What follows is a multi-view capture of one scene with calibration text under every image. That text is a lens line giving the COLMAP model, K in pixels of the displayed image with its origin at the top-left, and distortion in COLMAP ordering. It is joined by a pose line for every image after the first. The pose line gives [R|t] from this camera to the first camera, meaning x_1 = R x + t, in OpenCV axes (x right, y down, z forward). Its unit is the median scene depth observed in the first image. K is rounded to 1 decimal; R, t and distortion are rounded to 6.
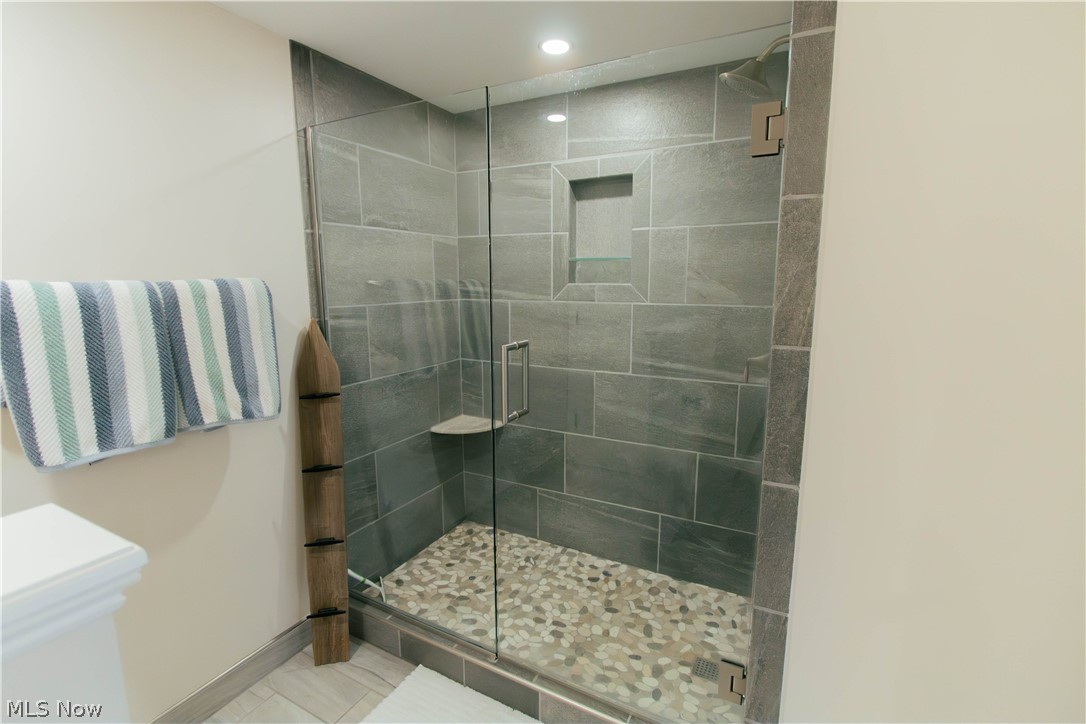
lens RADIAL K [[497.8, 0, 542.5], [0, 497.8, 360.3], [0, 0, 1]] dist [-0.016067, -0.000032]
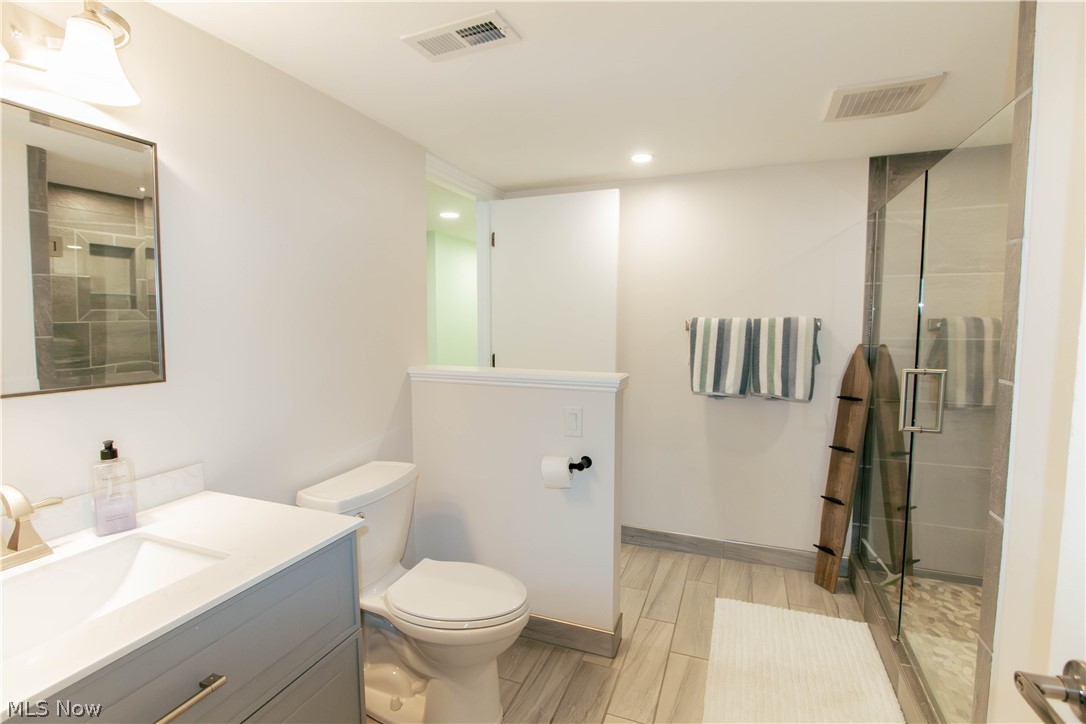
lens RADIAL K [[497.8, 0, 541.1], [0, 497.8, 358.8], [0, 0, 1]] dist [-0.016067, -0.000032]
pose [[0.113071, 0.082978, -0.990116, 0.830830], [-0.159440, 0.985108, 0.064350, 0.009851], [0.980711, 0.150588, 0.124617, -0.060877]]
